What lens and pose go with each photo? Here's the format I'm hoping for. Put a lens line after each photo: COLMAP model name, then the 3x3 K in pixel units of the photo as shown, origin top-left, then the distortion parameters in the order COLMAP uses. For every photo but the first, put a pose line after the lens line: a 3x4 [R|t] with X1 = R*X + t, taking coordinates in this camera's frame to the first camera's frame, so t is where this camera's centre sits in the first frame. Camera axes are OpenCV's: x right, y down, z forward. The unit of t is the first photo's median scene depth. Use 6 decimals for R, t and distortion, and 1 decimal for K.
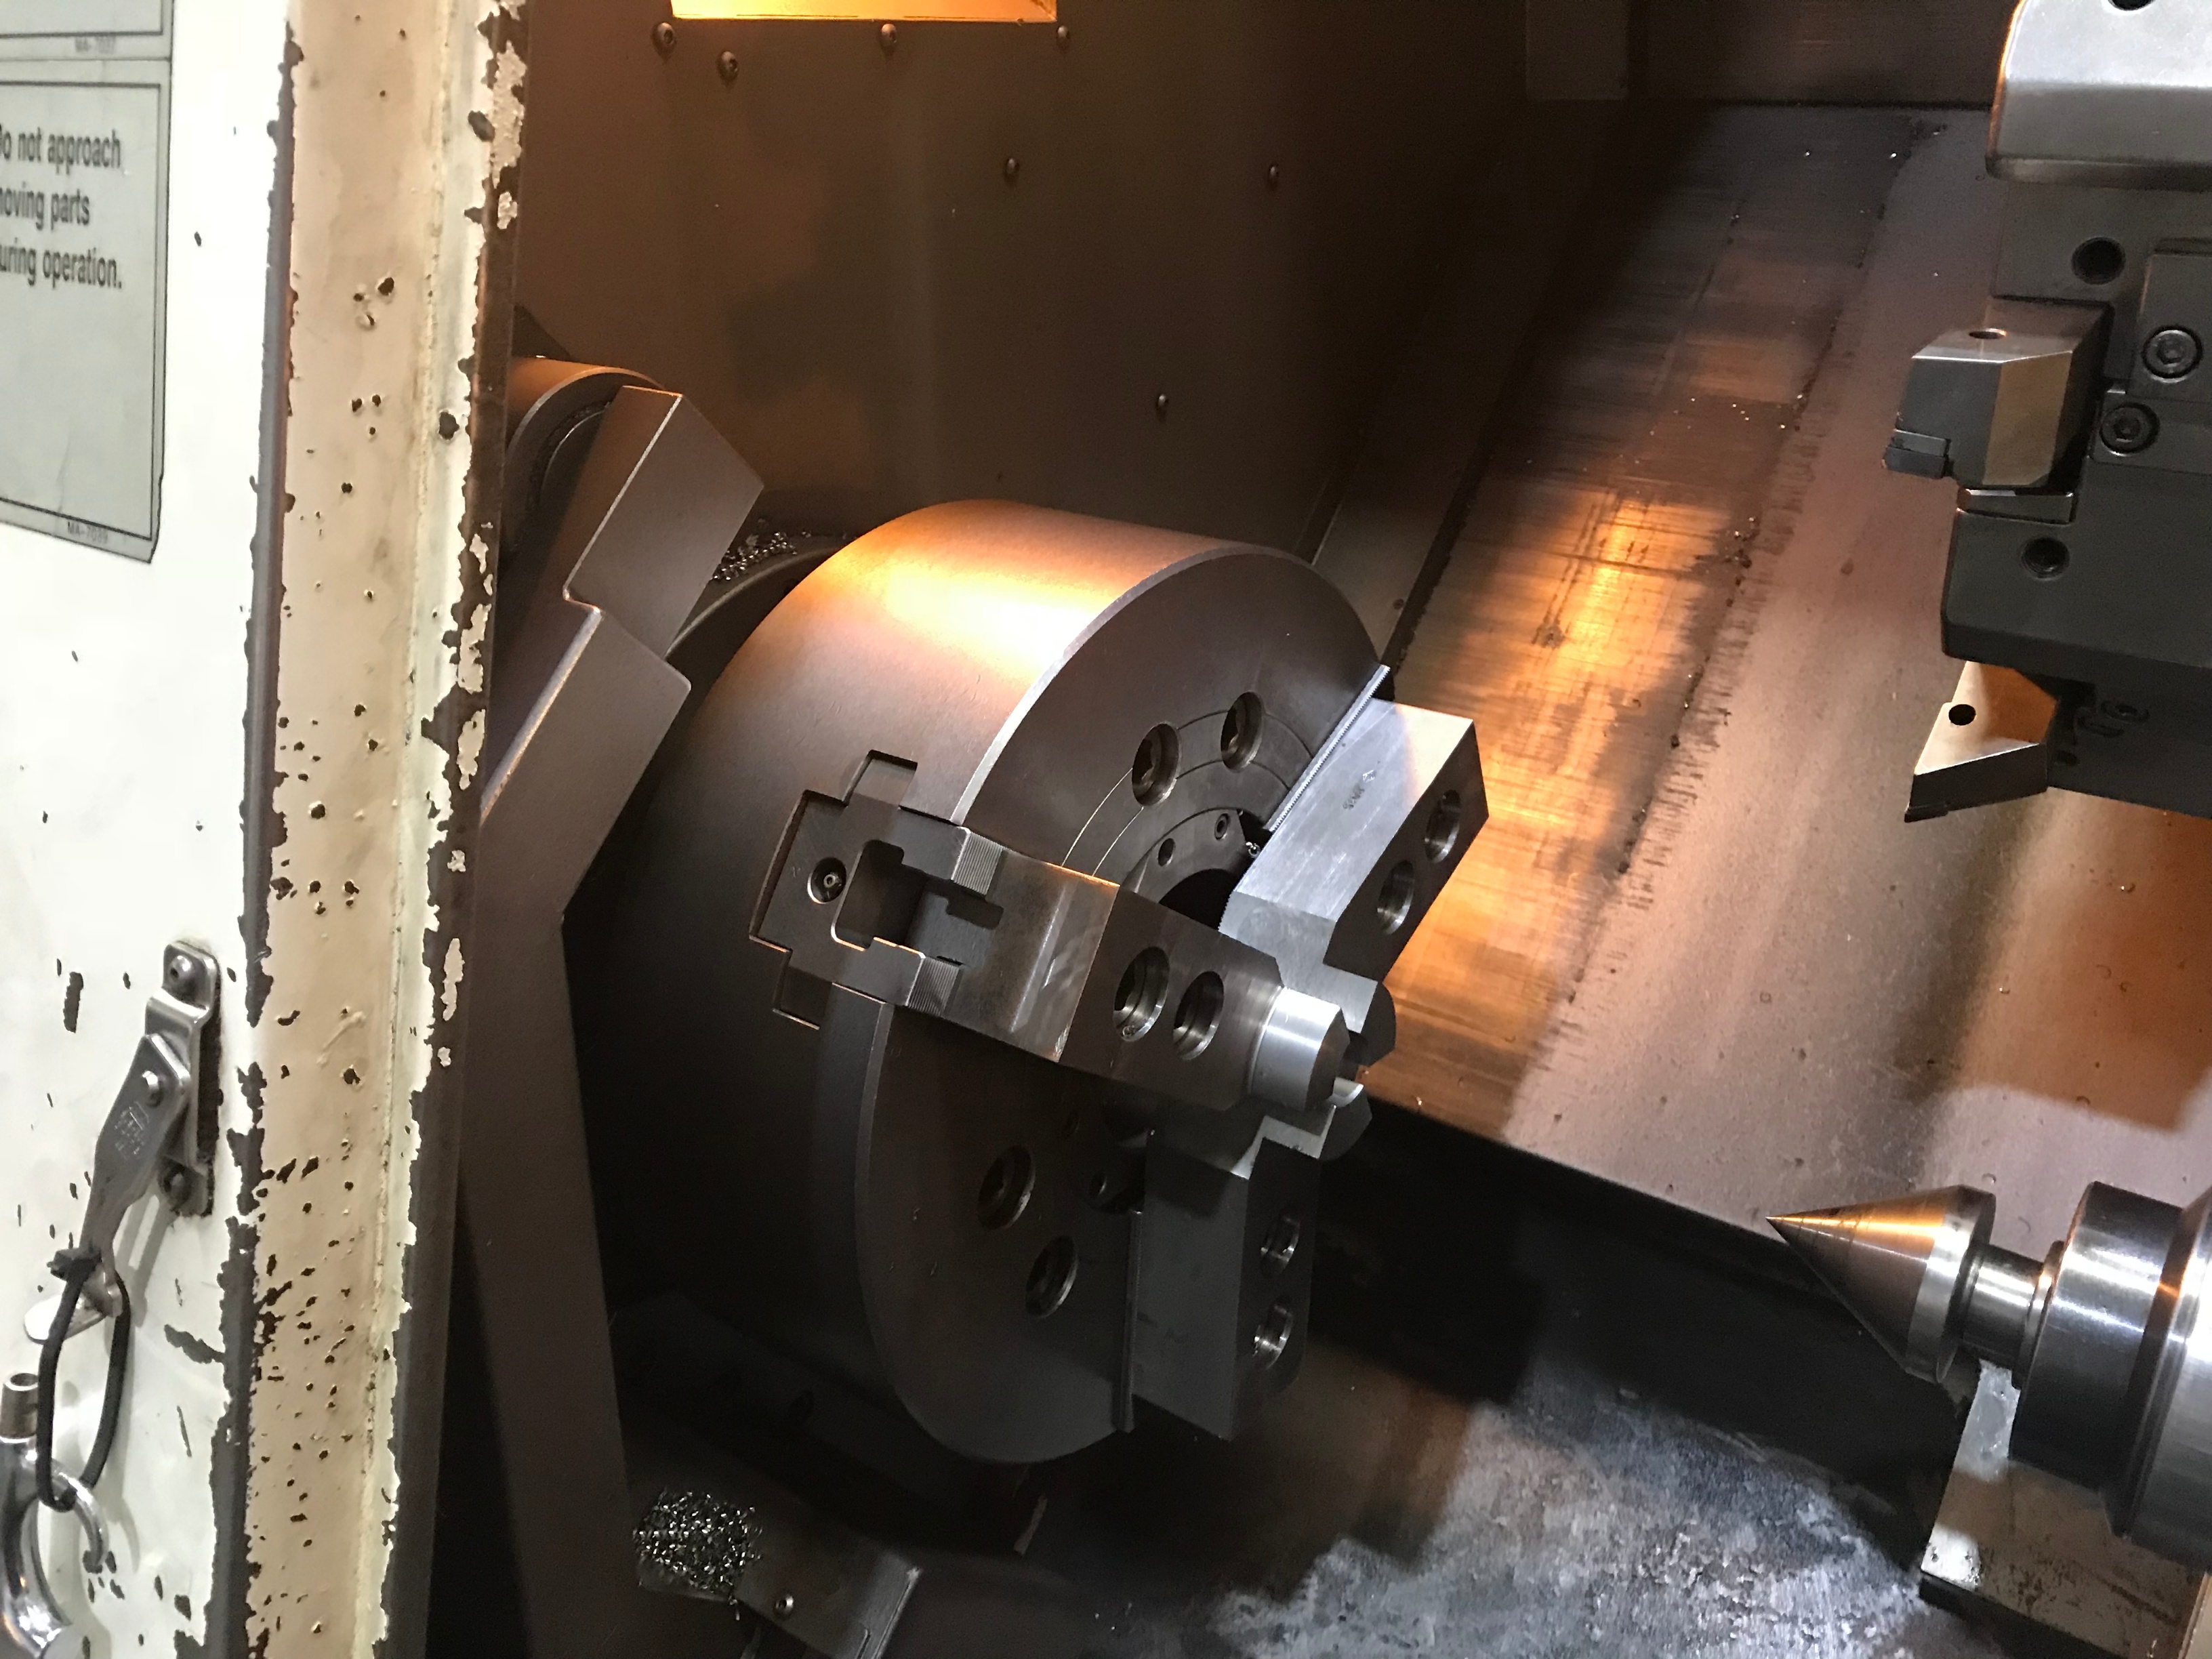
lens RADIAL K [[1825.7, 0, 1072.1], [0, 1825.7, 819.6], [0, 0, 1]] dist [-0.001214, 0.008660]
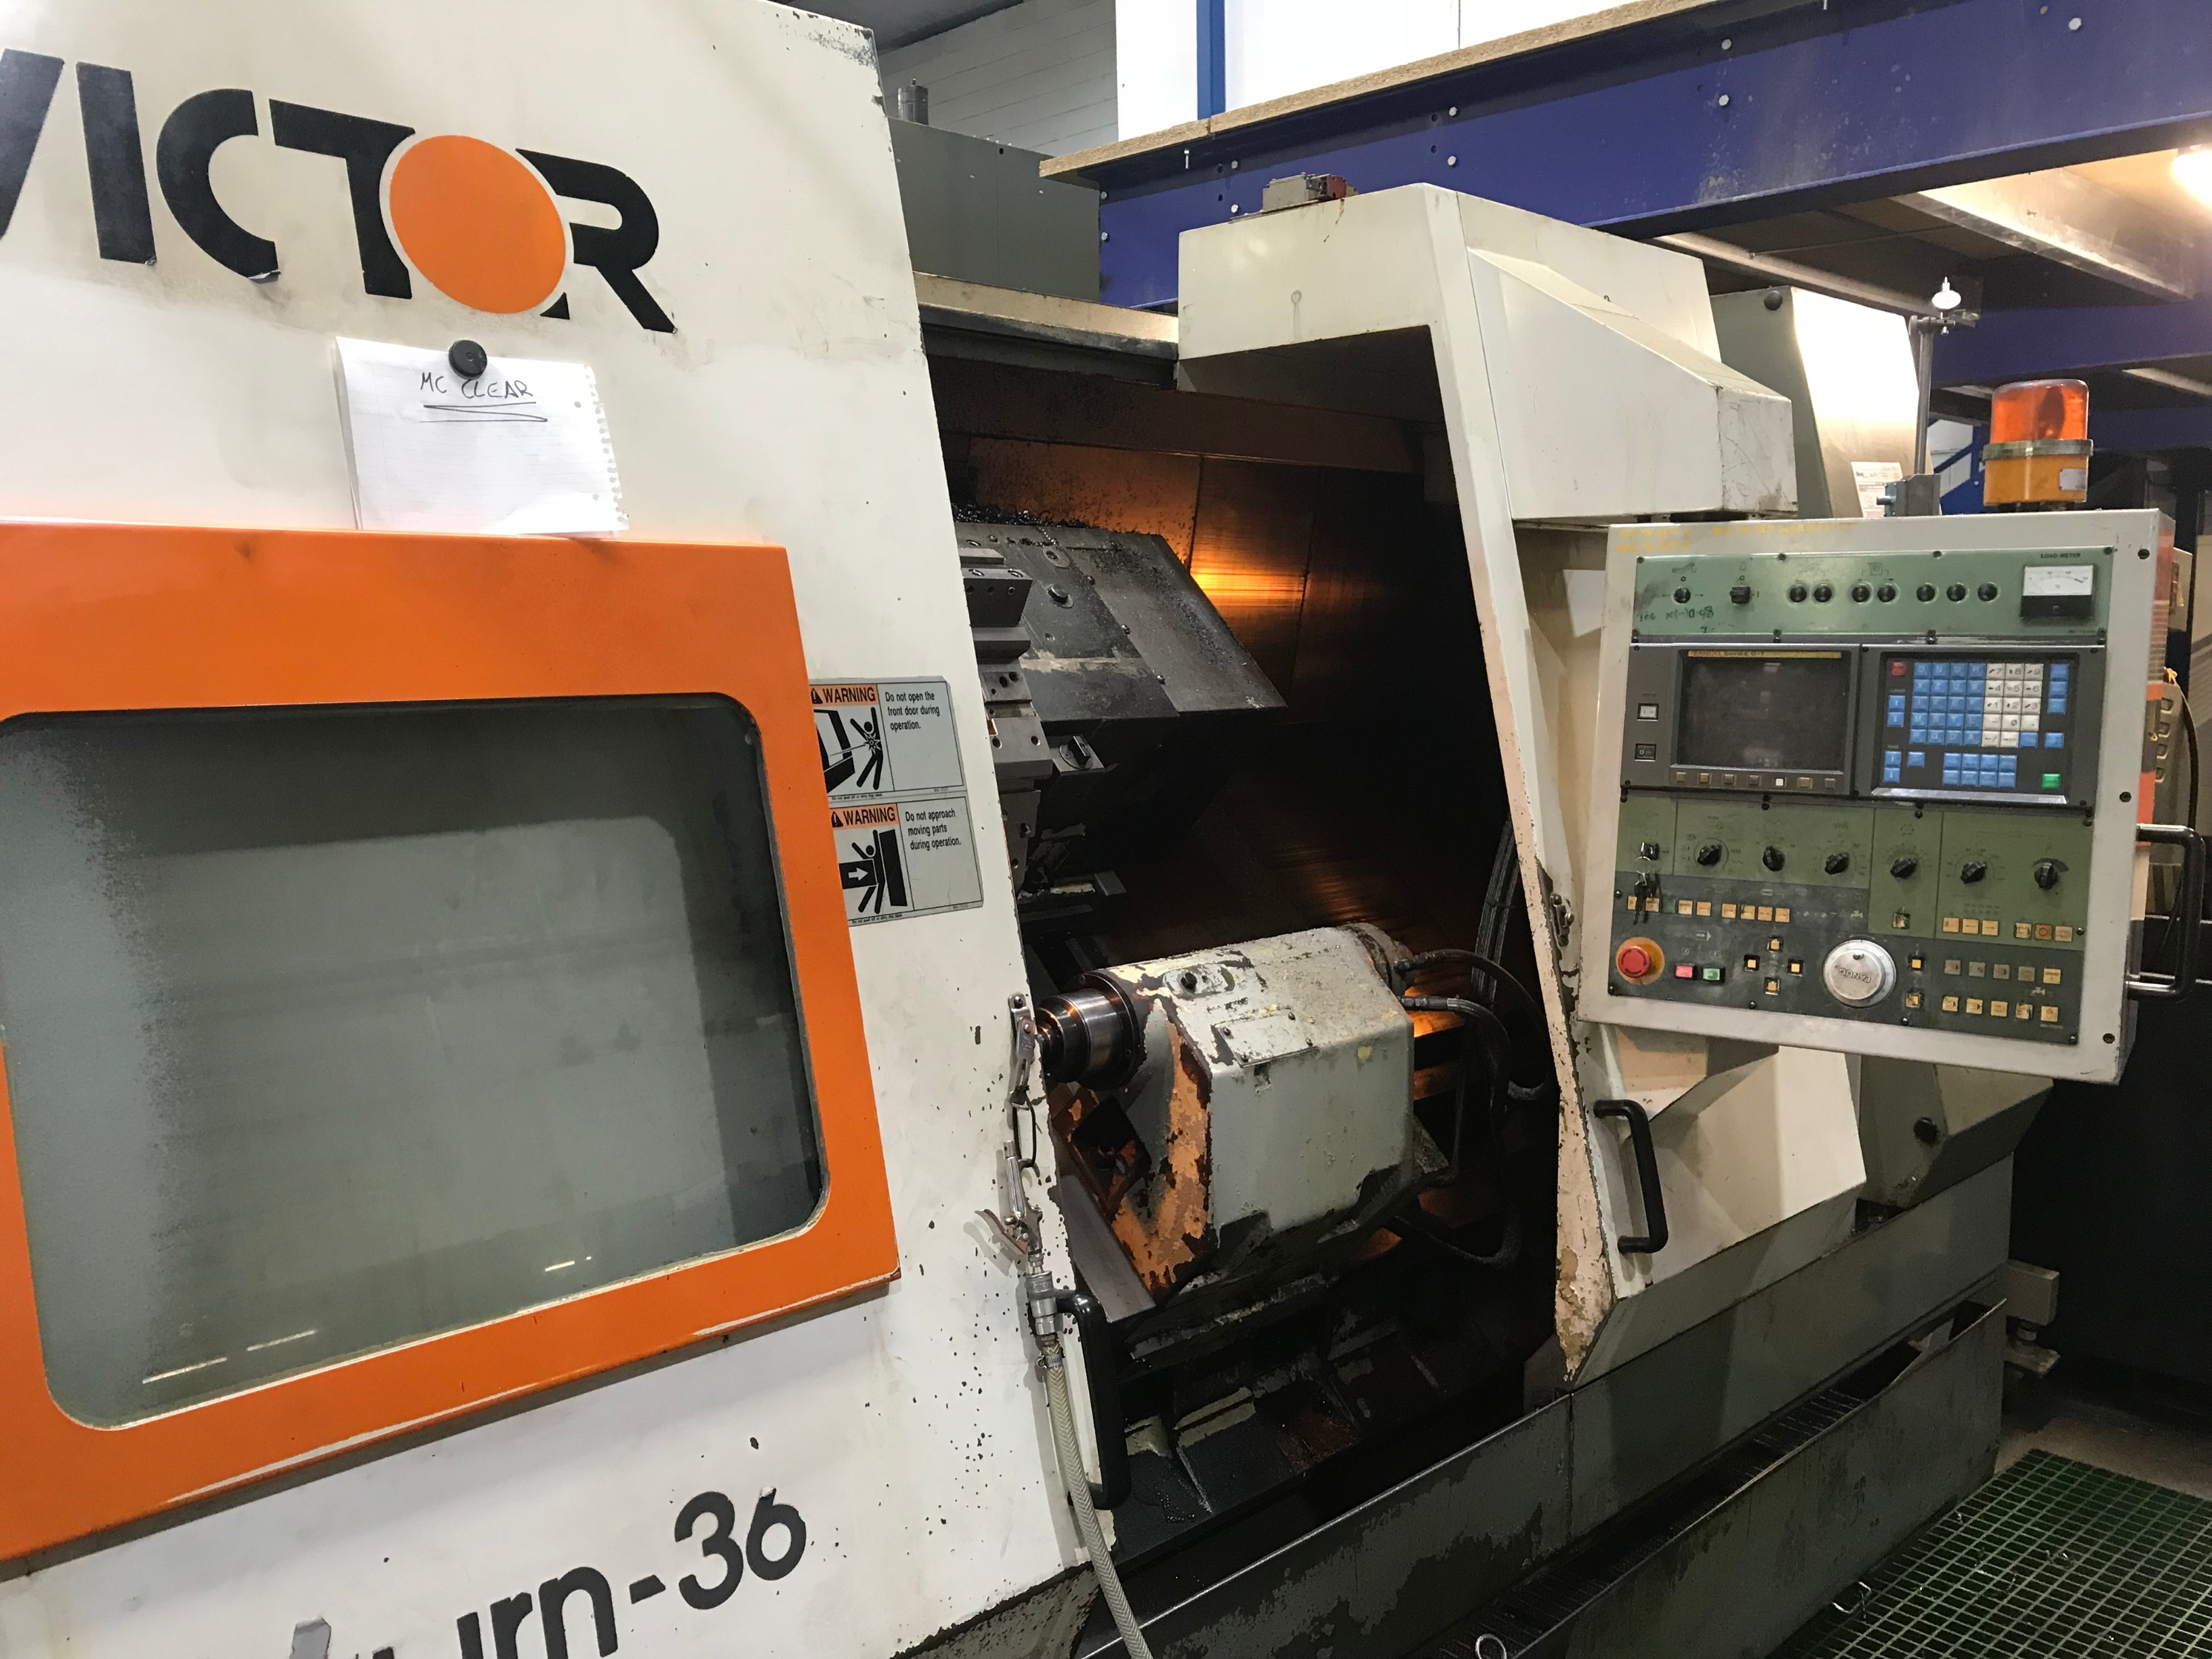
lens RADIAL K [[1848.8, 0, 1093.6], [0, 1848.8, 822.9], [0, 0, 1]] dist [0.093301, -0.142334]
pose [[0.146690, -0.104109, 0.983689, -1.904227], [0.391433, 0.919383, 0.038932, -0.160502], [-0.908439, 0.379338, 0.175616, -0.001182]]
